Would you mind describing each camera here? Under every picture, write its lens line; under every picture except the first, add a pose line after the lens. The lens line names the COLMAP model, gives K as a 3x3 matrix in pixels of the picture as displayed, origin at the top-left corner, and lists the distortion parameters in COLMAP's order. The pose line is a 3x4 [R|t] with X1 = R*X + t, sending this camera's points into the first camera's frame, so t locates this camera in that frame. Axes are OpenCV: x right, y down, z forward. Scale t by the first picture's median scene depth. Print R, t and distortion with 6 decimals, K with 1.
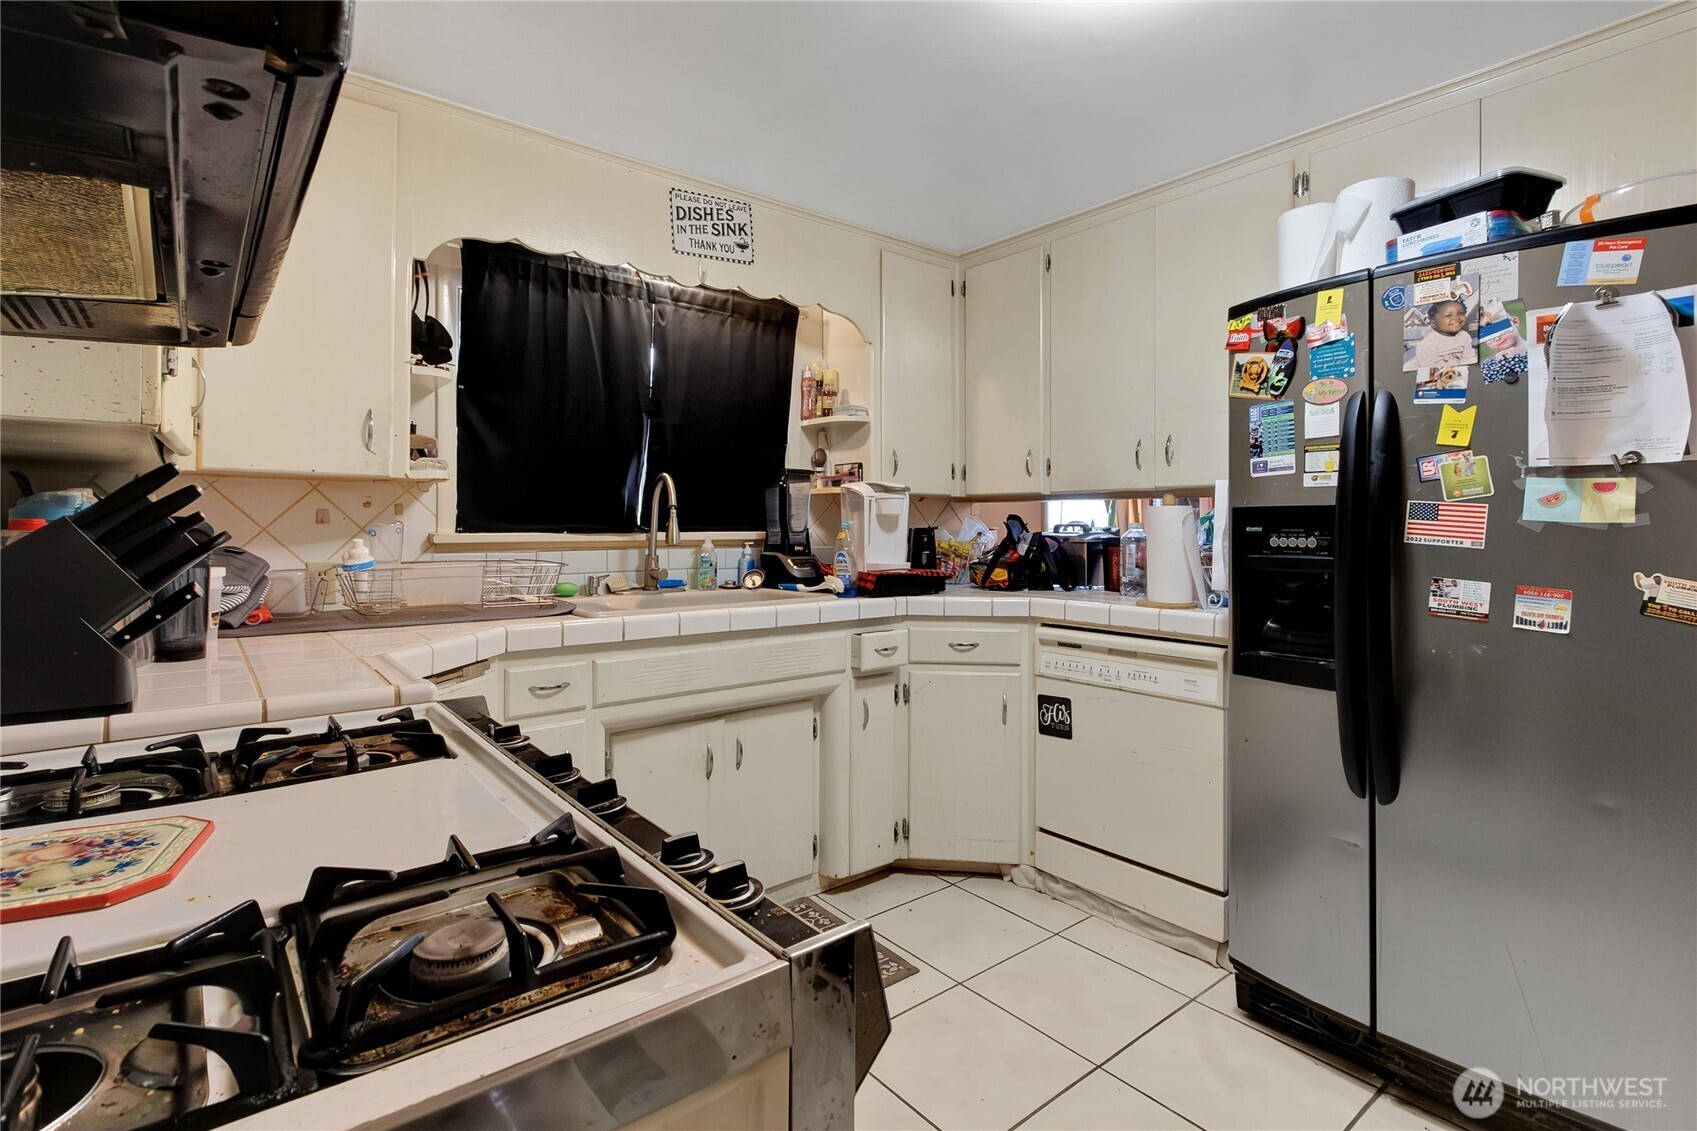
lens RADIAL K [[822.9, 0, 856.2], [0, 822.9, 557.7], [0, 0, 1]] dist [0.019003, -0.000106]
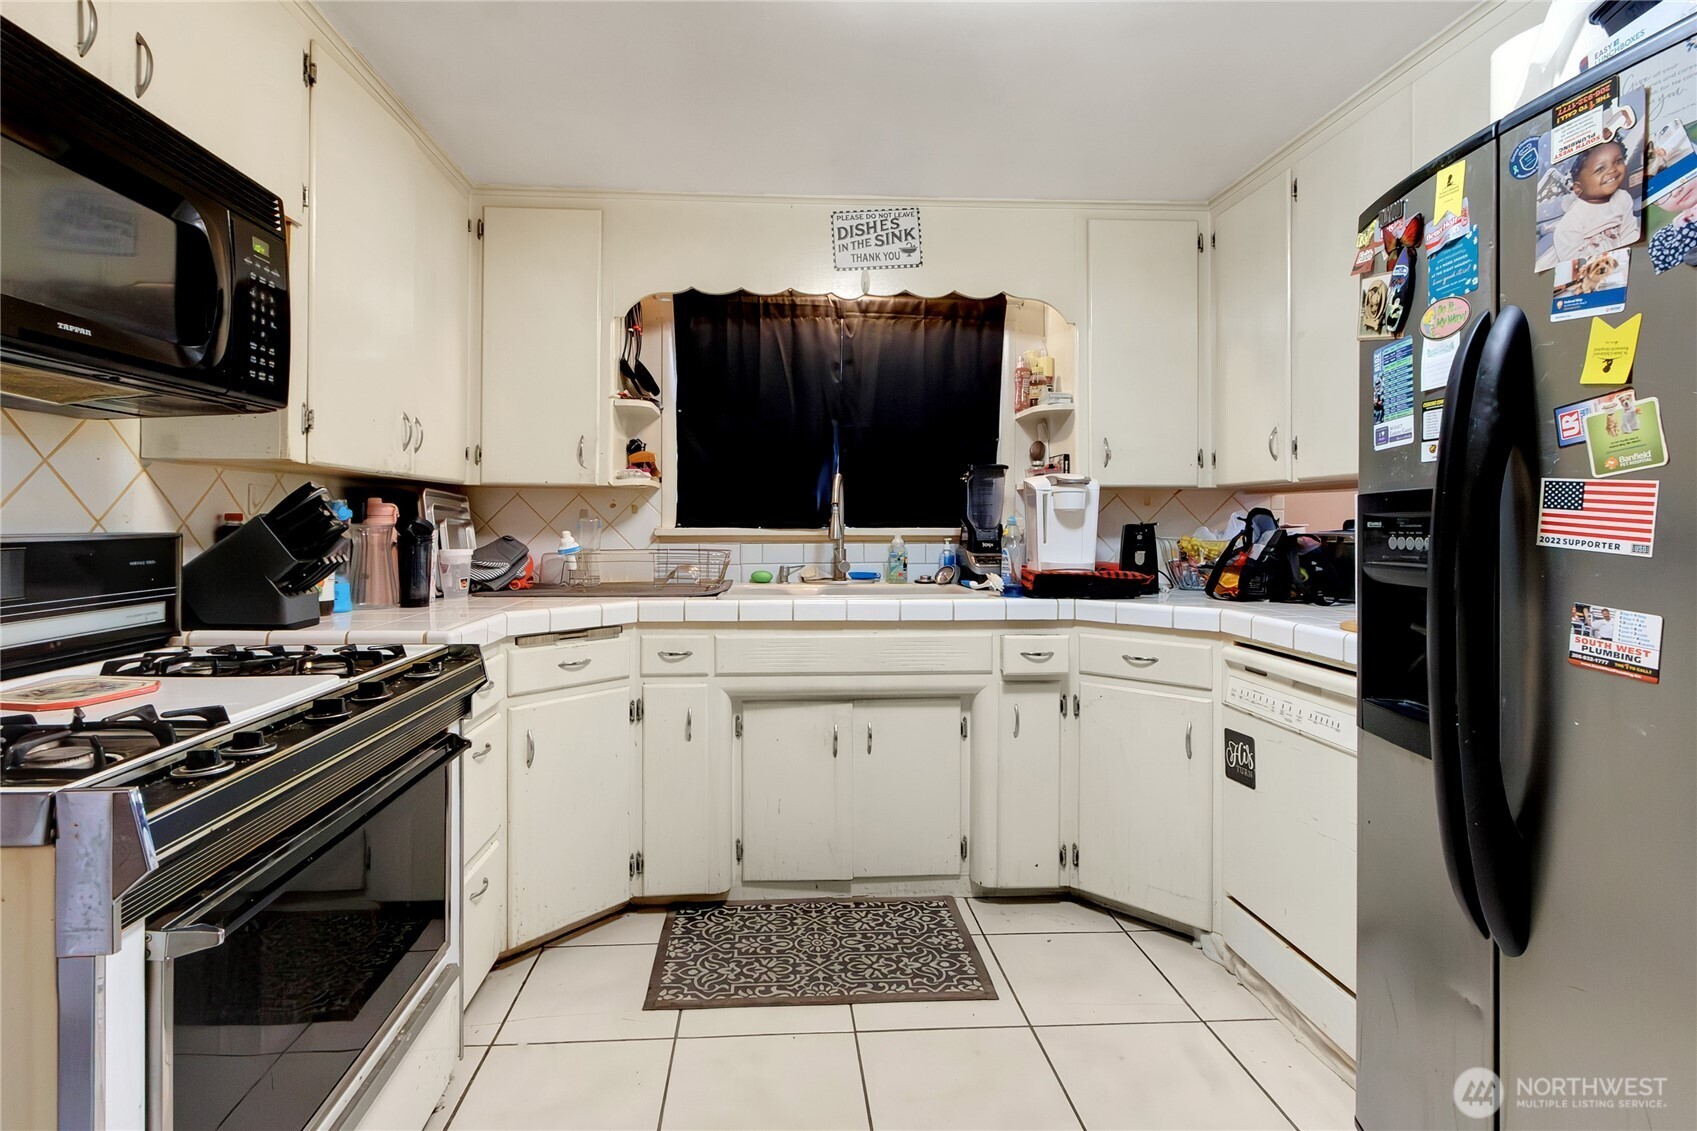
lens RADIAL K [[822.9, 0, 857.4], [0, 822.9, 557.9], [0, 0, 1]] dist [0.019003, -0.000106]
pose [[0.811140, 0.024351, -0.584345, 0.434037], [-0.023431, 0.999684, 0.009134, -0.001648], [0.584383, 0.006283, 0.811454, 0.132813]]
